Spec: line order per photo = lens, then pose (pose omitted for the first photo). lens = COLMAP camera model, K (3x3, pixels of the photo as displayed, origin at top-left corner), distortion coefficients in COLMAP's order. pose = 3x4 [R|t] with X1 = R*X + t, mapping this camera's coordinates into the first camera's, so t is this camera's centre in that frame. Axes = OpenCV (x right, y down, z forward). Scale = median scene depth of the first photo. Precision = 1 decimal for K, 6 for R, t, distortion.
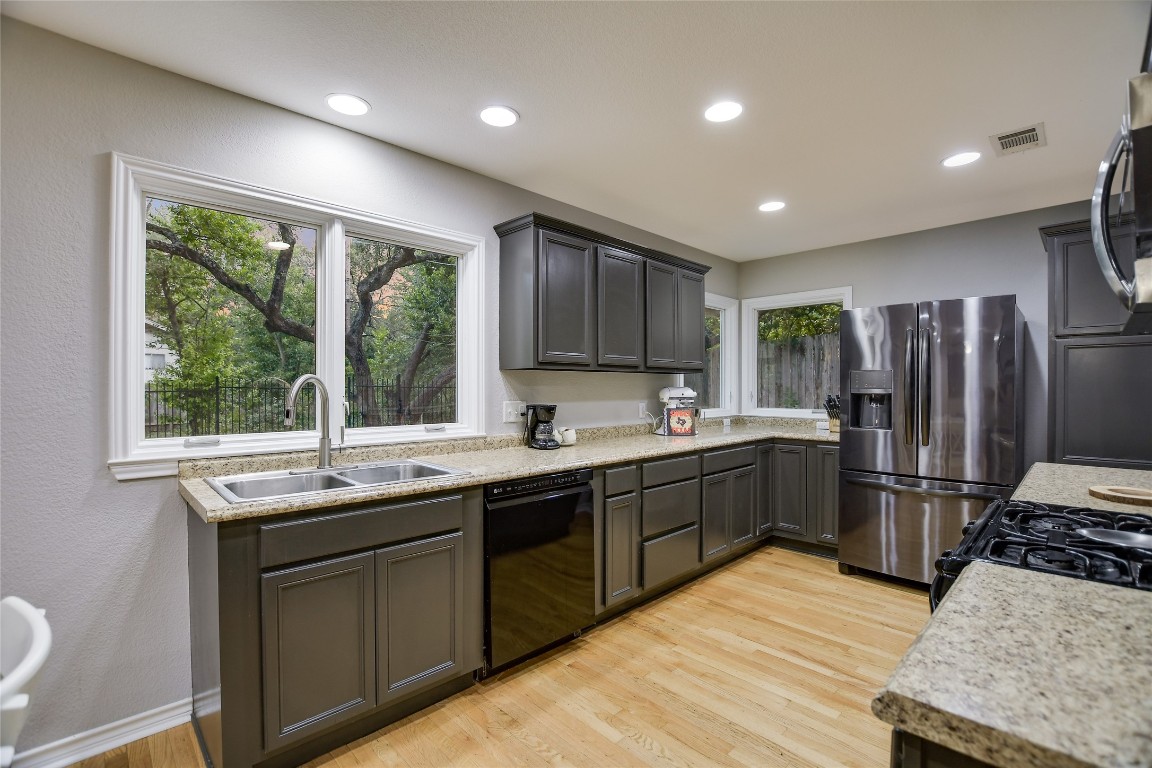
lens RADIAL K [[512.8, 0, 576.0], [0, 512.8, 388.2], [0, 0, 1]] dist [-0.027103, 0.003359]
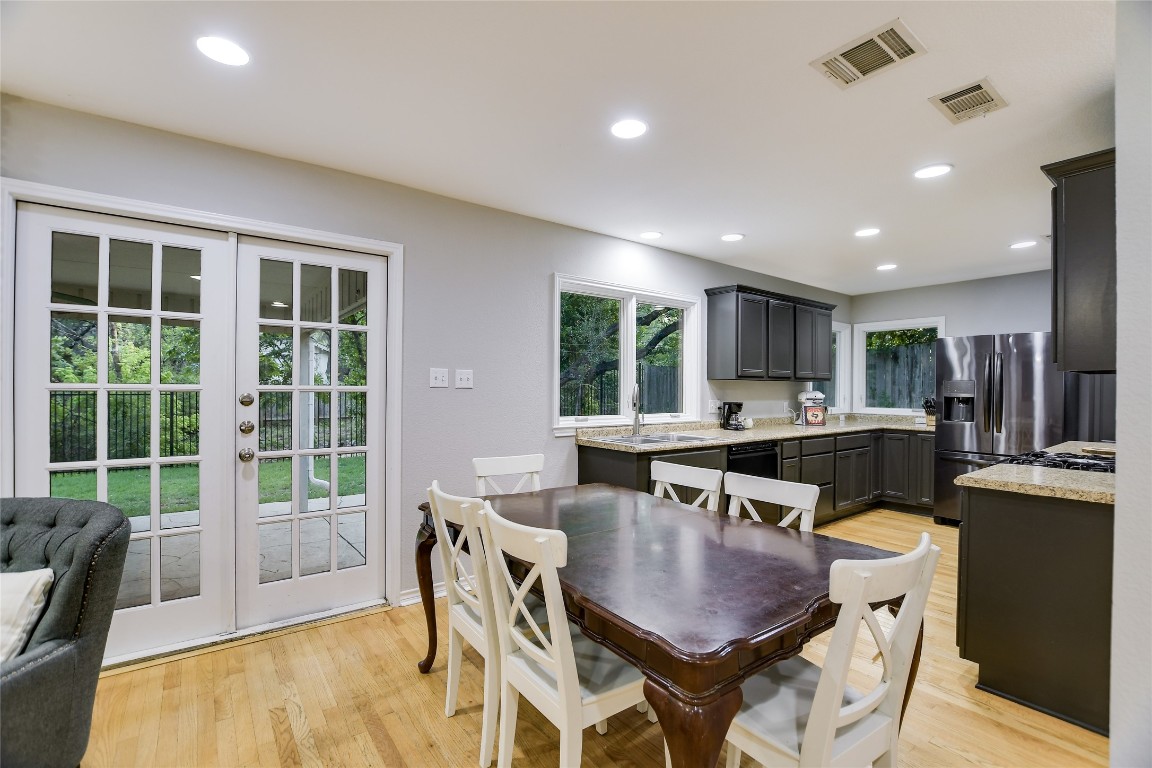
lens RADIAL K [[512.8, 0, 572.7], [0, 512.8, 389.1], [0, 0, 1]] dist [-0.027103, 0.003359]
pose [[0.991273, 0.008415, -0.131554, -0.308559], [-0.008368, 0.999965, 0.000911, -0.004144], [0.131557, 0.000197, 0.991309, -0.546732]]
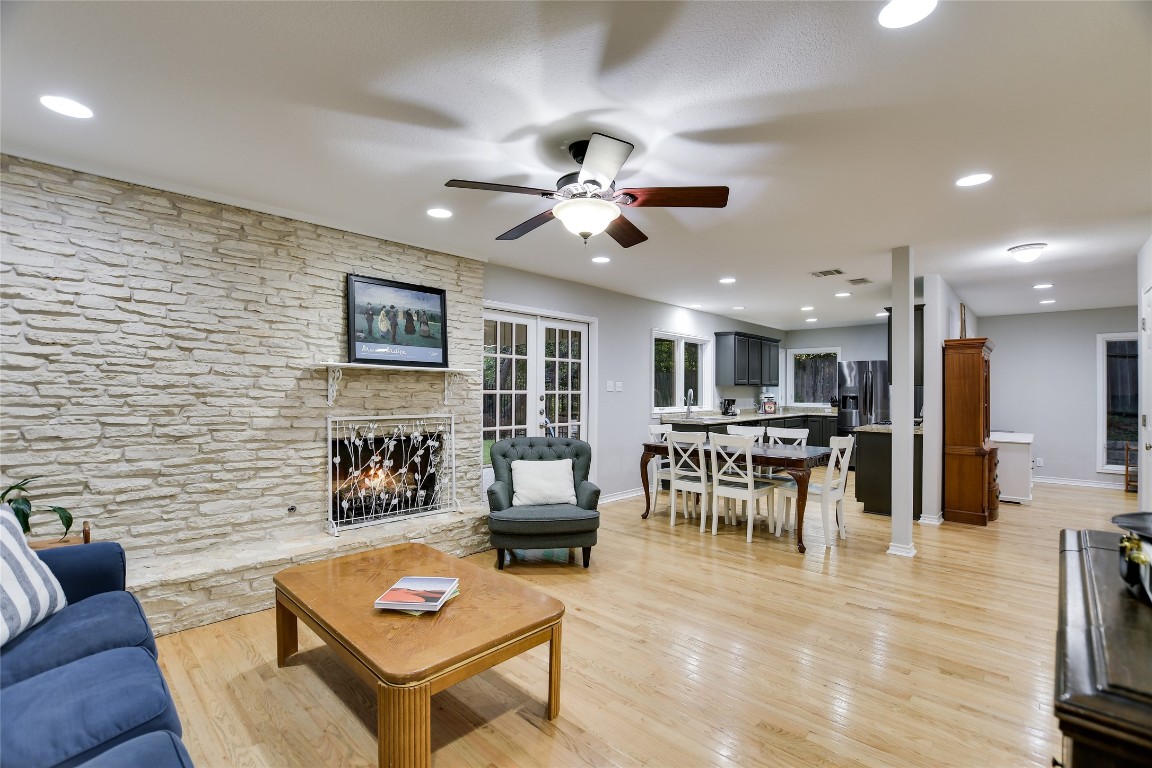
lens RADIAL K [[512.8, 0, 577.7], [0, 512.8, 389.2], [0, 0, 1]] dist [-0.027103, 0.003359]
pose [[0.998935, 0.008891, 0.045280, -0.864337], [-0.008902, 0.999960, 0.000049, -0.011293], [-0.045278, -0.000452, 0.998974, -1.429836]]
